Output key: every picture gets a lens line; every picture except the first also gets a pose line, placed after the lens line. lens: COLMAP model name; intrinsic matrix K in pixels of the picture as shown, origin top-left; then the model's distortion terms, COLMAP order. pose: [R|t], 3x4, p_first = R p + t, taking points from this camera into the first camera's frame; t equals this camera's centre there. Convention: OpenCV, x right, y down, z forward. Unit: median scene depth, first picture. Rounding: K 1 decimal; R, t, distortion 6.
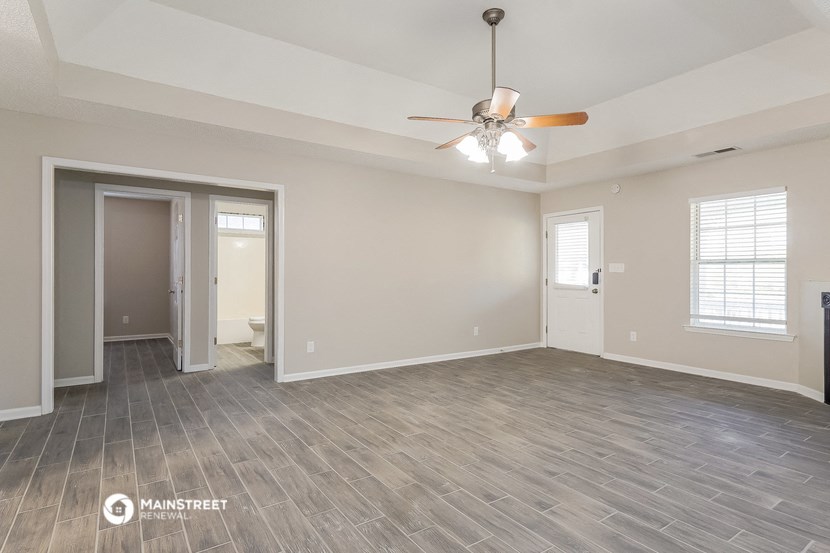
lens RADIAL K [[439.5, 0, 415.0], [0, 439.5, 276.5], [0, 0, 1]] dist [0.004389, -0.000092]
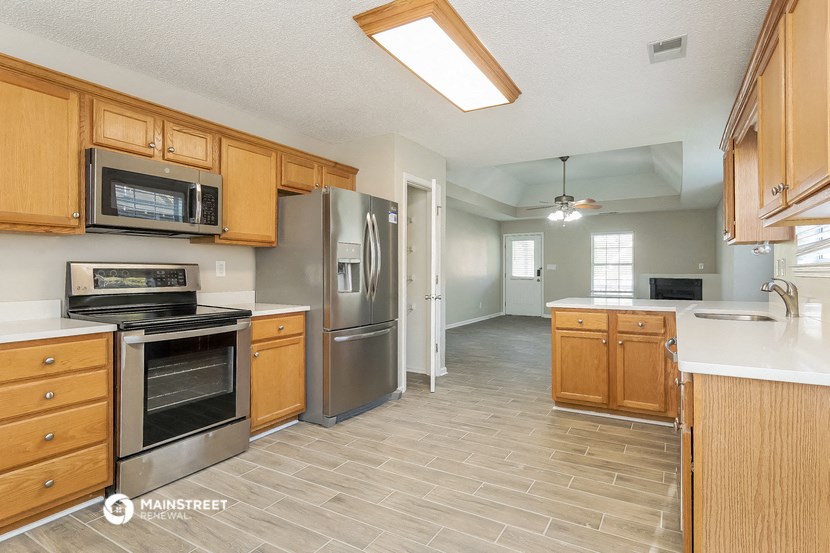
lens RADIAL K [[439.5, 0, 415.0], [0, 439.5, 276.5], [0, 0, 1]] dist [0.004389, -0.000092]
pose [[0.905955, -0.005244, 0.423340, -0.788409], [0.001828, 0.999962, 0.008475, 0.002931], [-0.423369, -0.006904, 0.905931, -0.391127]]
